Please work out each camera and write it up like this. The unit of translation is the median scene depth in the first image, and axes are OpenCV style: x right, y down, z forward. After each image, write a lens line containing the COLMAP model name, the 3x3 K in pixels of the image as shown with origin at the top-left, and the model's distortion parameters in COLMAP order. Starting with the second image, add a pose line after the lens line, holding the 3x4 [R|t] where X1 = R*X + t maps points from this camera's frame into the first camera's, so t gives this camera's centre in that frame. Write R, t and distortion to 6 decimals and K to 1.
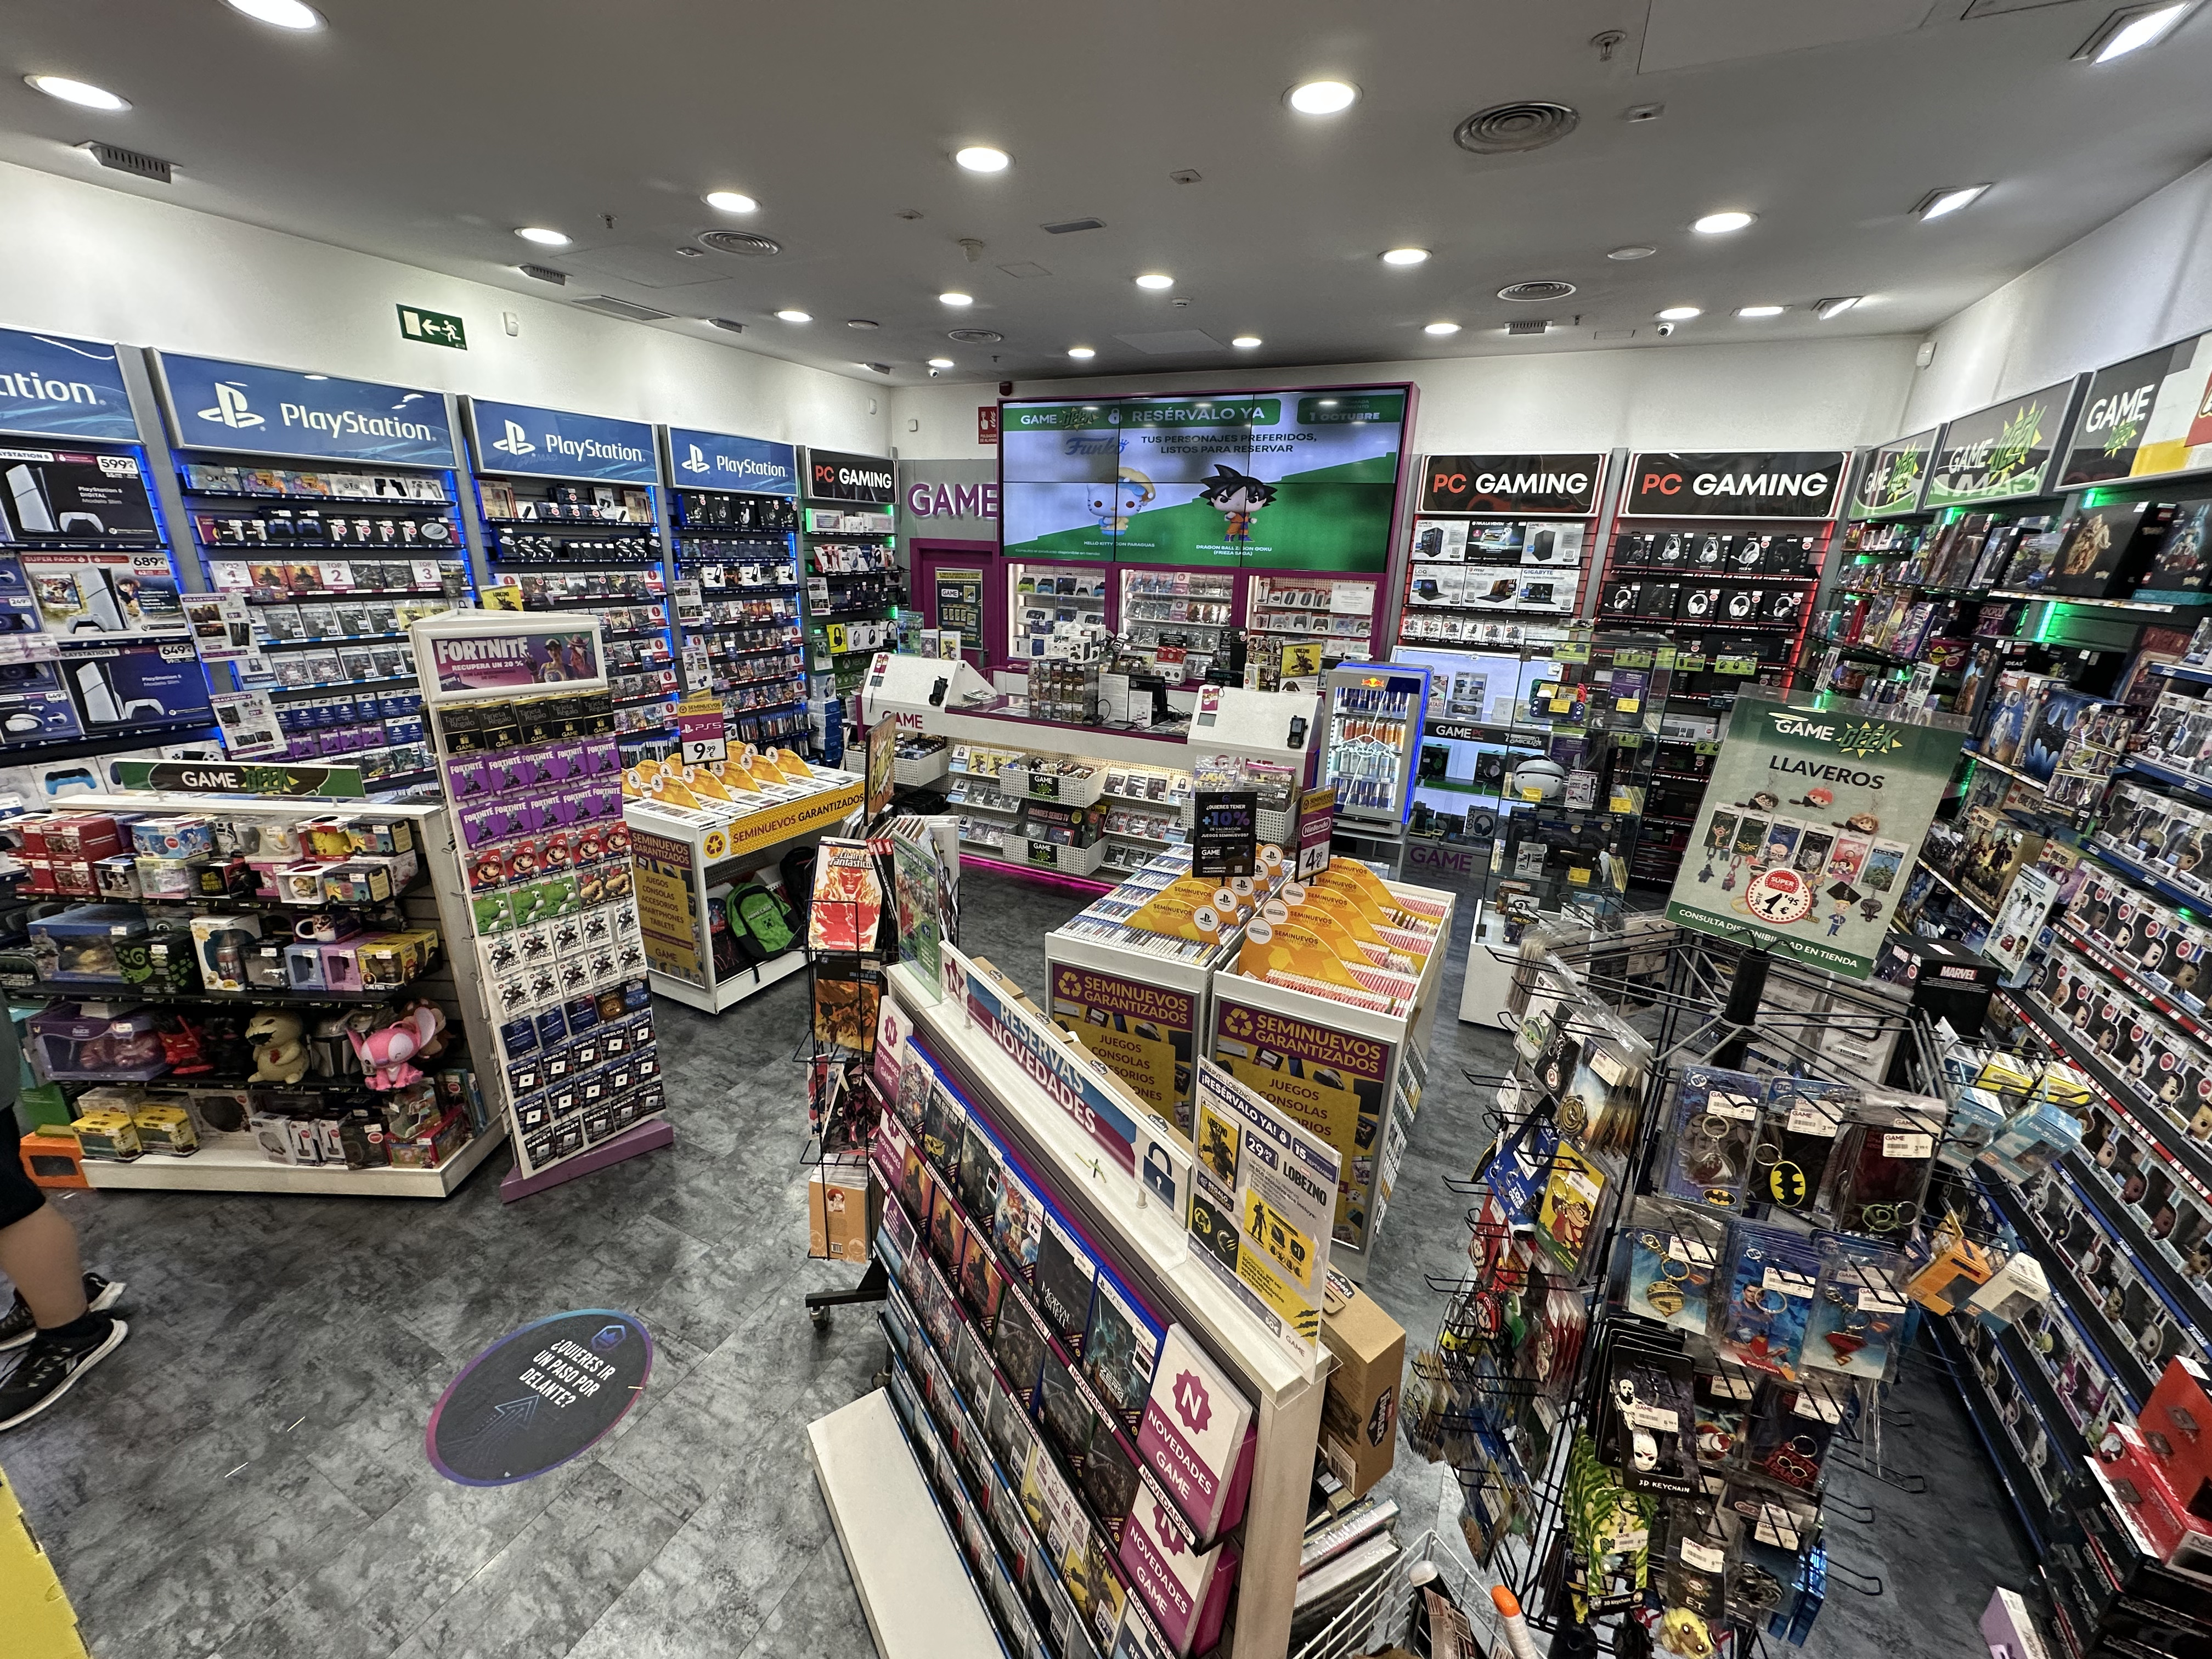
lens RADIAL K [[876.9, 0, 1106.1], [0, 876.9, 828.3], [0, 0, 1]] dist [-0.001575, 0.000283]
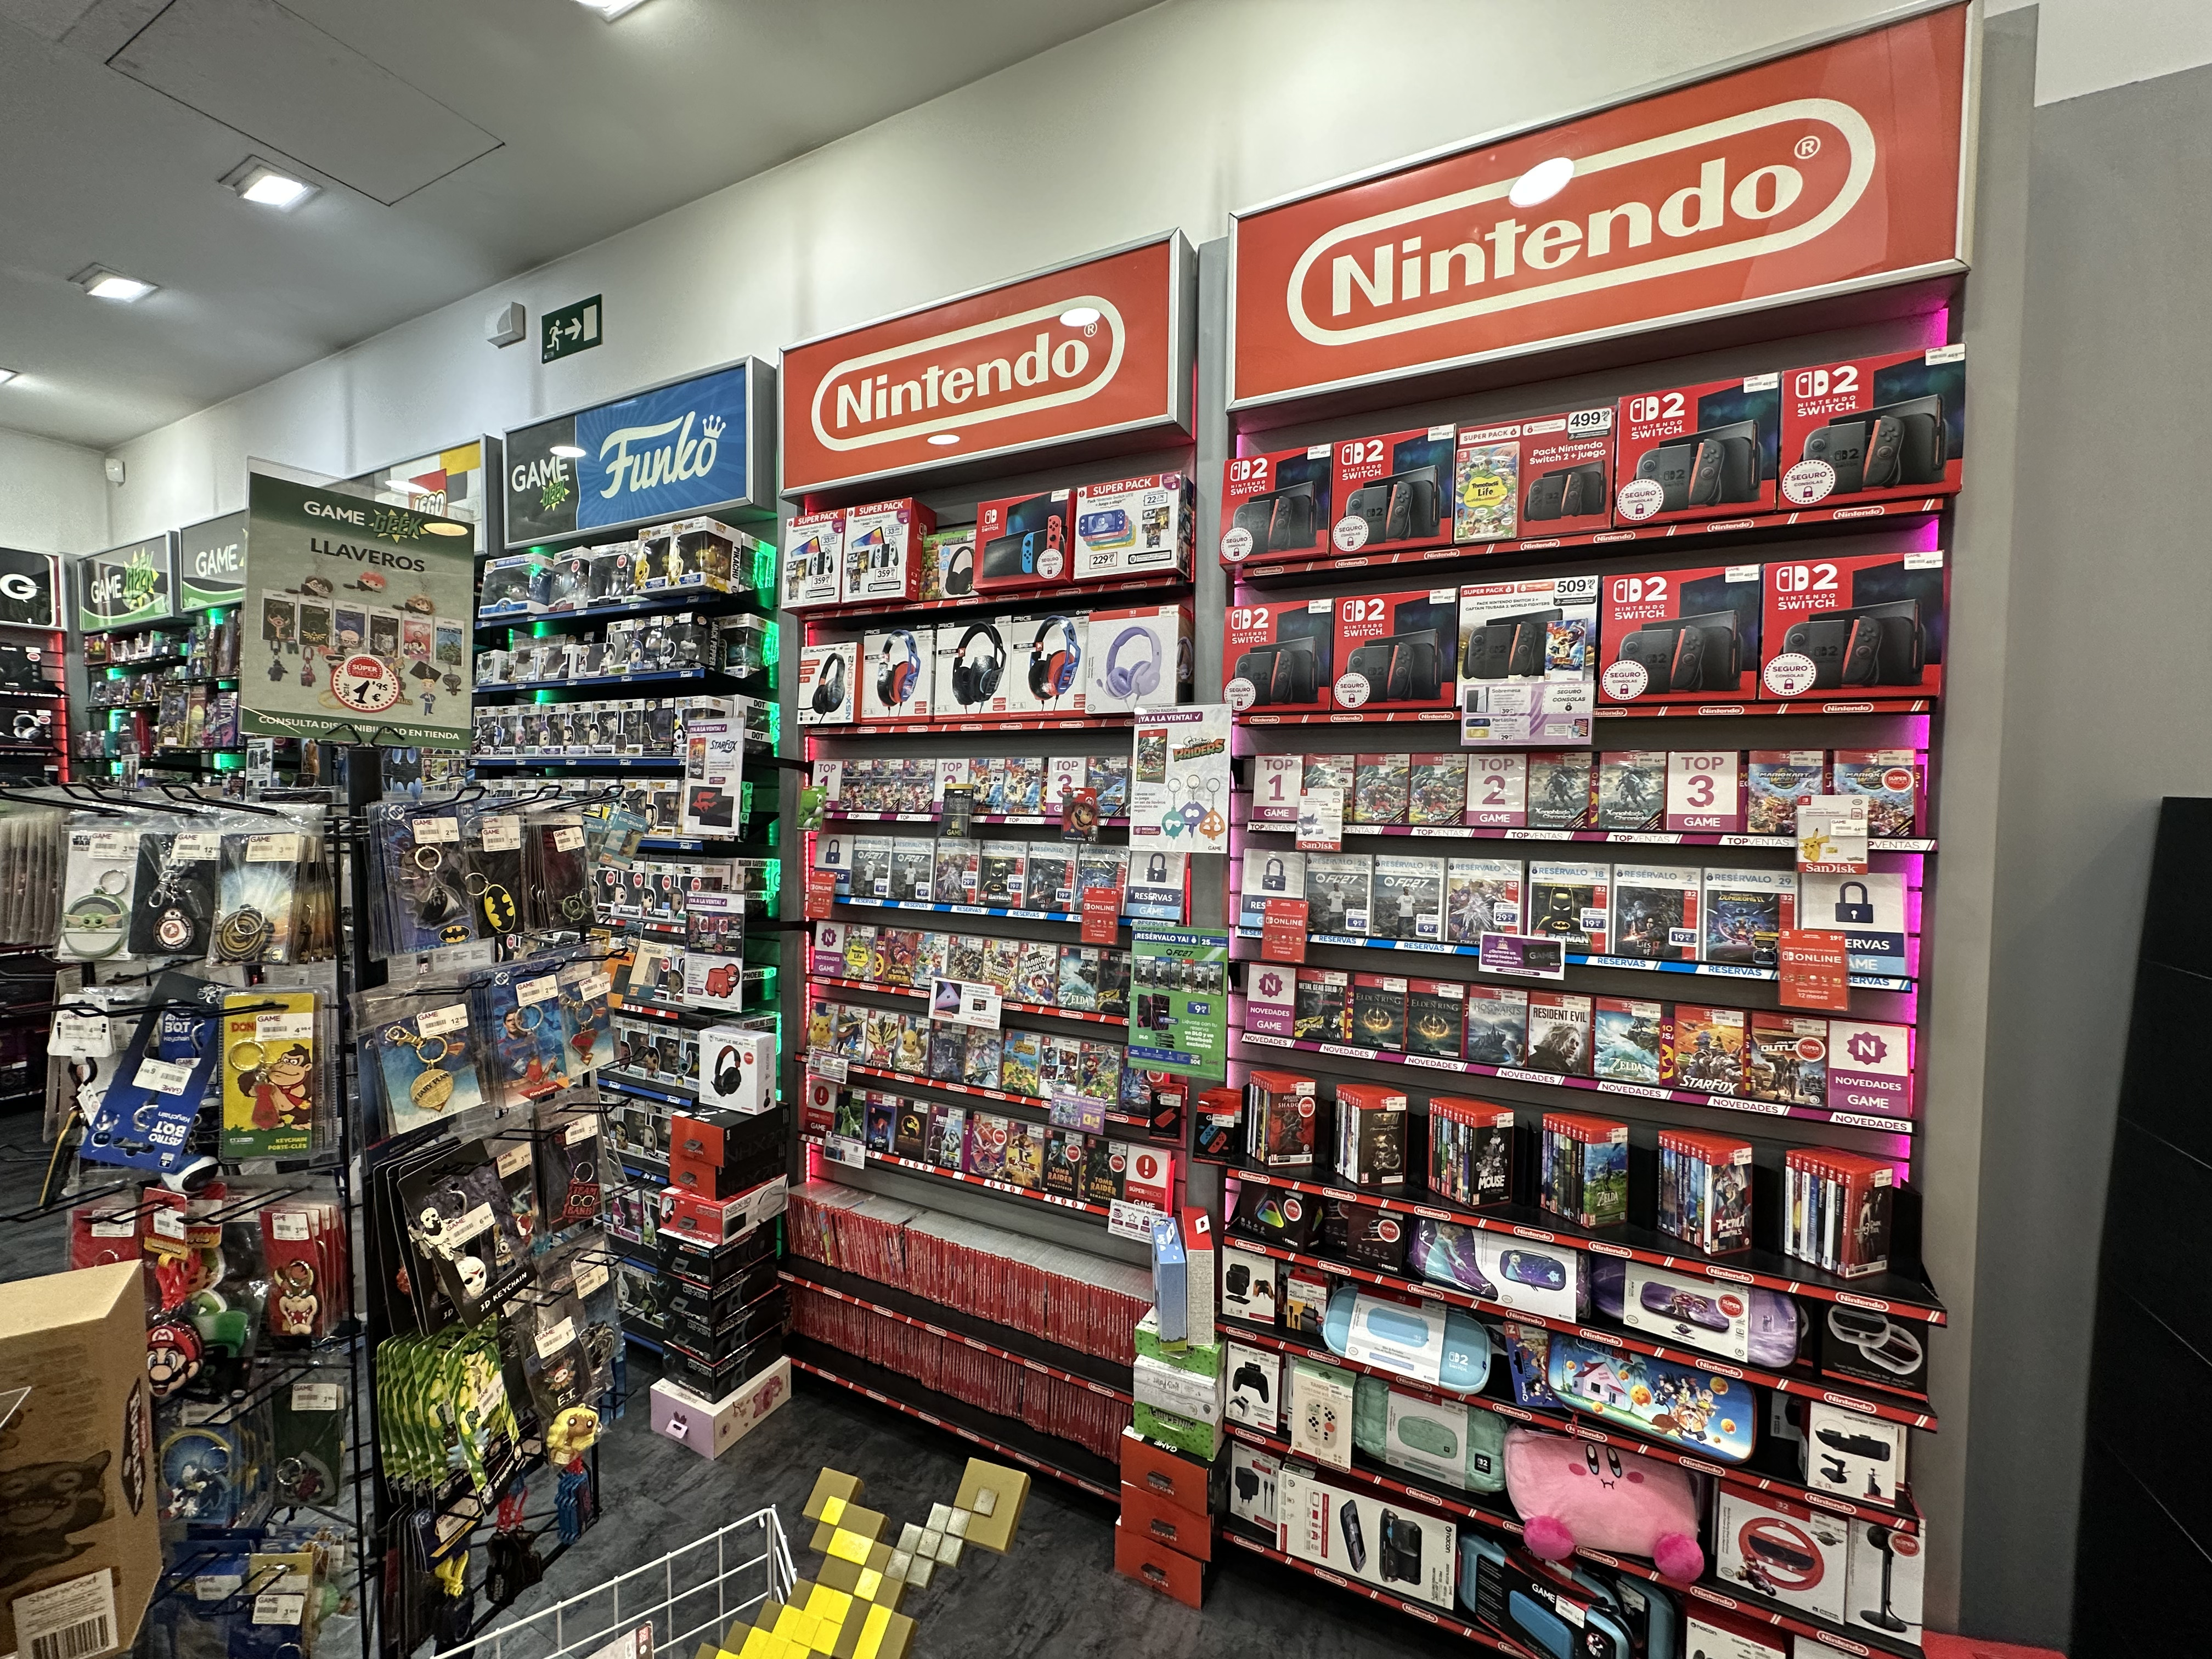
lens RADIAL K [[879.4, 0, 1105.6], [0, 879.4, 827.6], [0, 0, 1]] dist [-0.002869, 0.000867]
pose [[0.005588, -0.075409, 0.997137, -0.041788], [0.301905, 0.950749, 0.070209, 0.080037], [-0.953321, 0.300649, 0.028079, 0.046246]]
